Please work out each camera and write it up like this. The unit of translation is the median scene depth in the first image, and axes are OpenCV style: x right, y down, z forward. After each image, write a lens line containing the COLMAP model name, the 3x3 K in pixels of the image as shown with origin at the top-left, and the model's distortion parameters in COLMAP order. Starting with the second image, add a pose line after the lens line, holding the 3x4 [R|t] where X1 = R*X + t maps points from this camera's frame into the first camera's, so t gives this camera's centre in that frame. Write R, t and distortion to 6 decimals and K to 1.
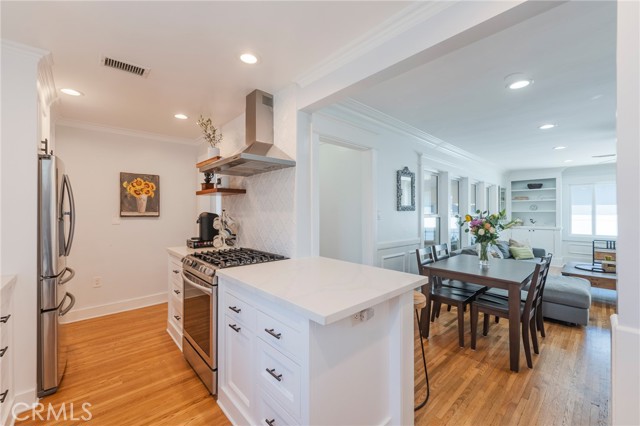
lens RADIAL K [[257.8, 0, 320.2], [0, 257.8, 211.3], [0, 0, 1]] dist [-0.000409, -0.000260]
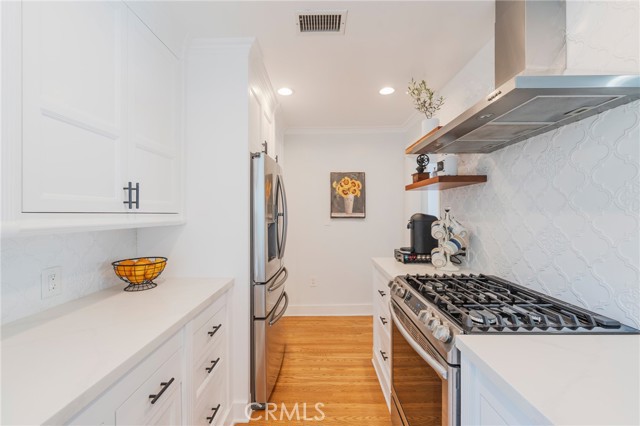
lens RADIAL K [[257.8, 0, 320.2], [0, 257.8, 211.3], [0, 0, 1]] dist [-0.000409, -0.000260]
pose [[0.733837, -0.005576, -0.679303, -0.168501], [0.004805, 0.999984, -0.003018, -0.001095], [0.679309, -0.001049, 0.733852, 0.306443]]
